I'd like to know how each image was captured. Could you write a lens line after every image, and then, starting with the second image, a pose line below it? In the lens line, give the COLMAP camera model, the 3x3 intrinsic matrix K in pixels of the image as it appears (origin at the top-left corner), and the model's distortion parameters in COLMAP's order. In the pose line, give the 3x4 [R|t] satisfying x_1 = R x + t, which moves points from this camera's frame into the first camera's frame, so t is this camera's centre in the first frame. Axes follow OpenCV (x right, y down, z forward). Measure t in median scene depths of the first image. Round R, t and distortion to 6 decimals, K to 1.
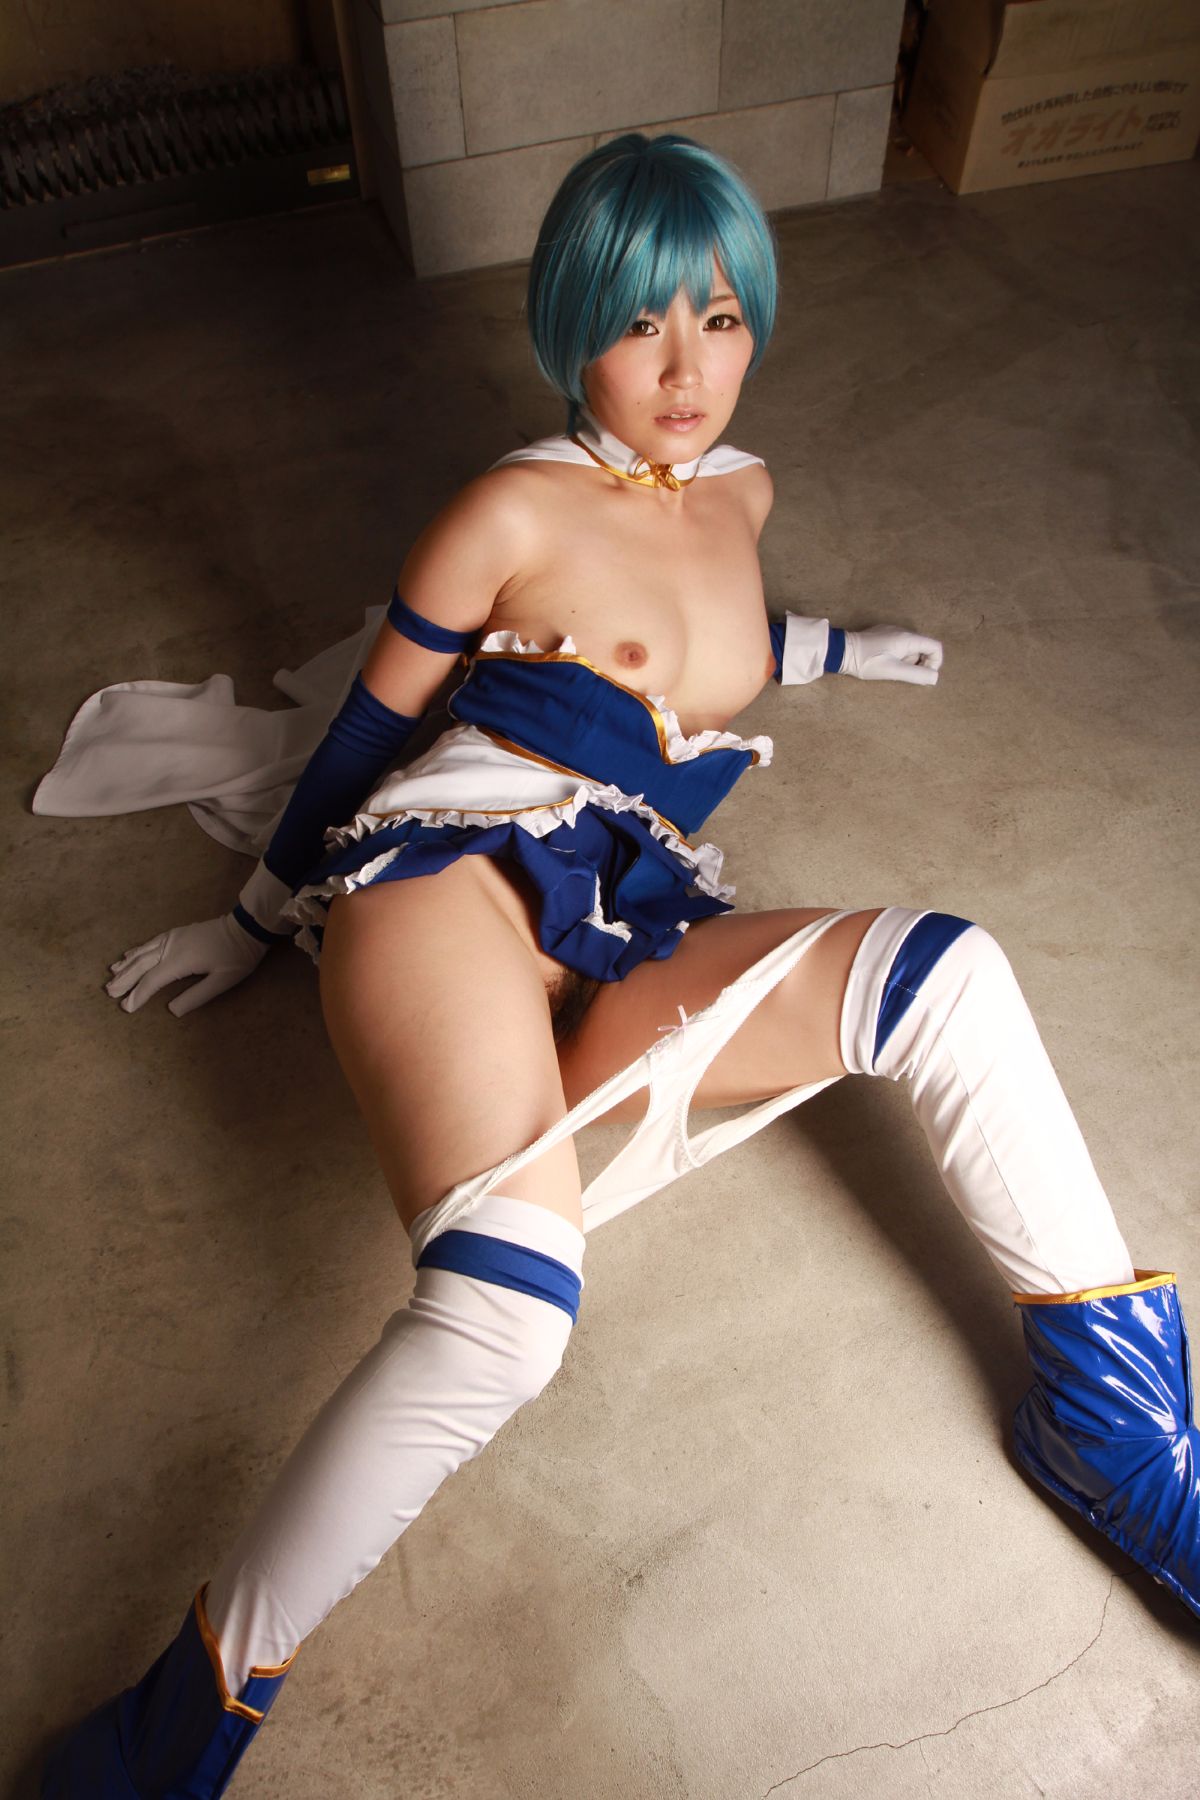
lens RADIAL K [[1434.2, 0, 589.8], [0, 1434.2, 902.2], [0, 0, 1]] dist [-0.064324, 0.023523]
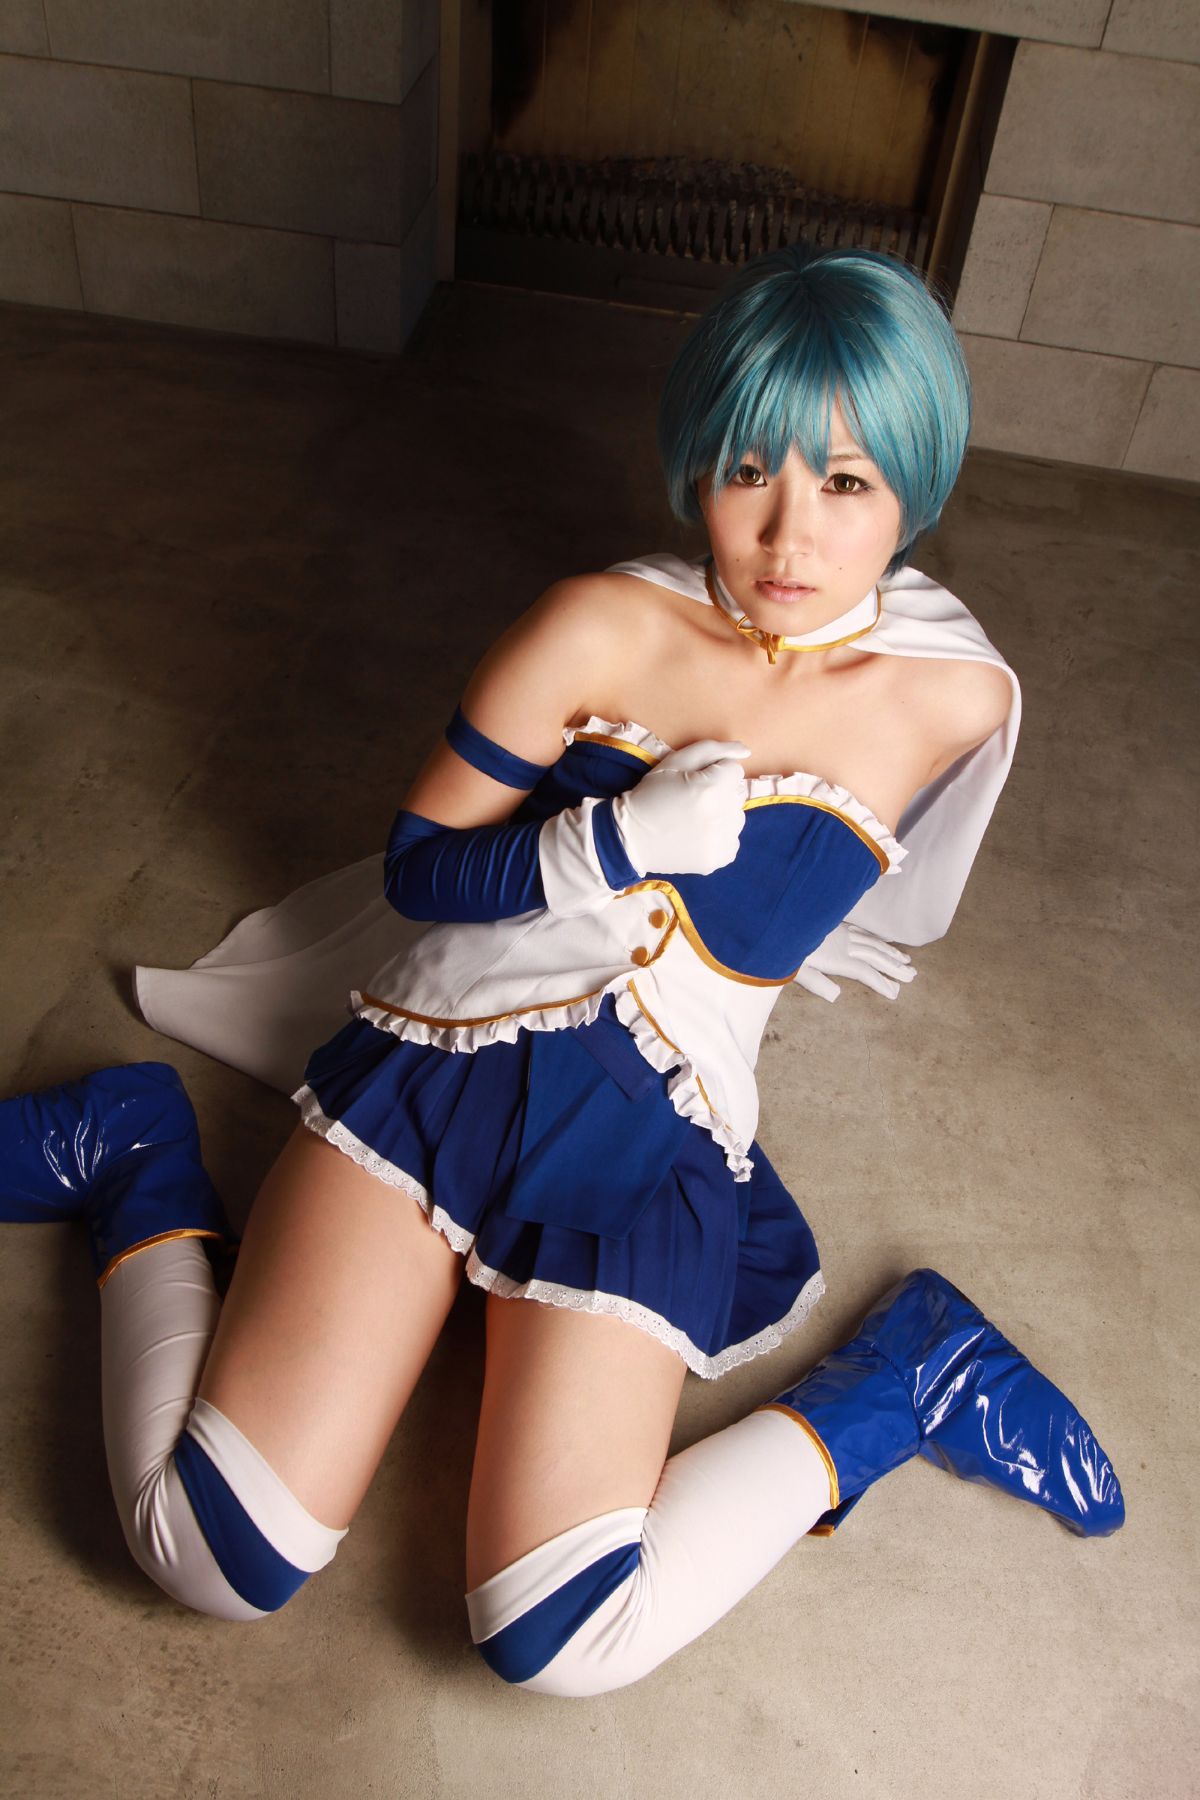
lens RADIAL K [[1687.1, 0, 608.8], [0, 1687.1, 899.2], [0, 0, 1]] dist [-0.040653, 0.000000]
pose [[0.886379, 0.391225, -0.247540, 0.146626], [-0.426036, 0.898542, -0.105428, 0.085079], [0.181179, 0.198910, 0.963125, -0.122430]]
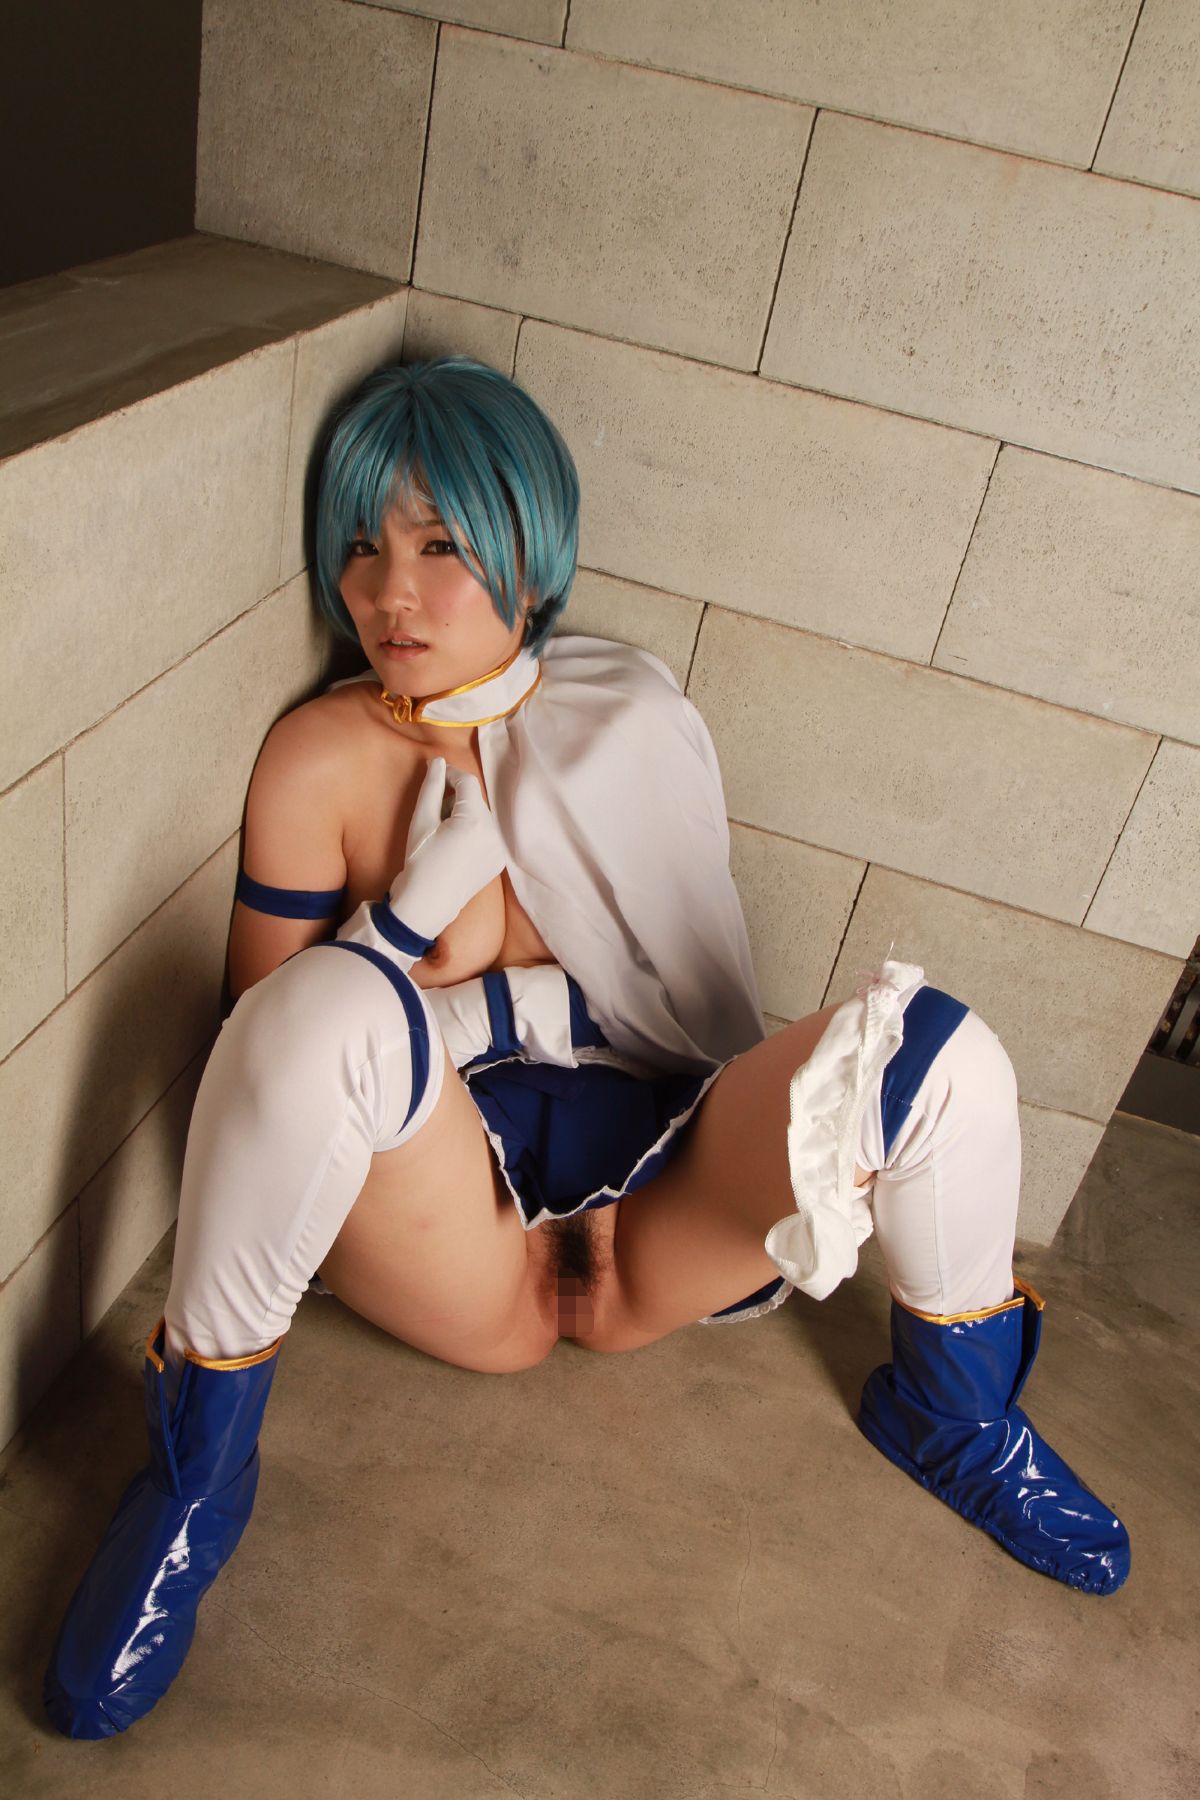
lens RADIAL K [[1575.1, 0, 587.7], [0, 1575.1, 890.4], [0, 0, 1]] dist [-0.076467, 0.036923]
pose [[0.801156, 0.460484, -0.382235, -0.674531], [-0.571552, 0.778089, -0.260586, -0.248308], [0.177418, 0.427237, 0.886561, 0.282037]]
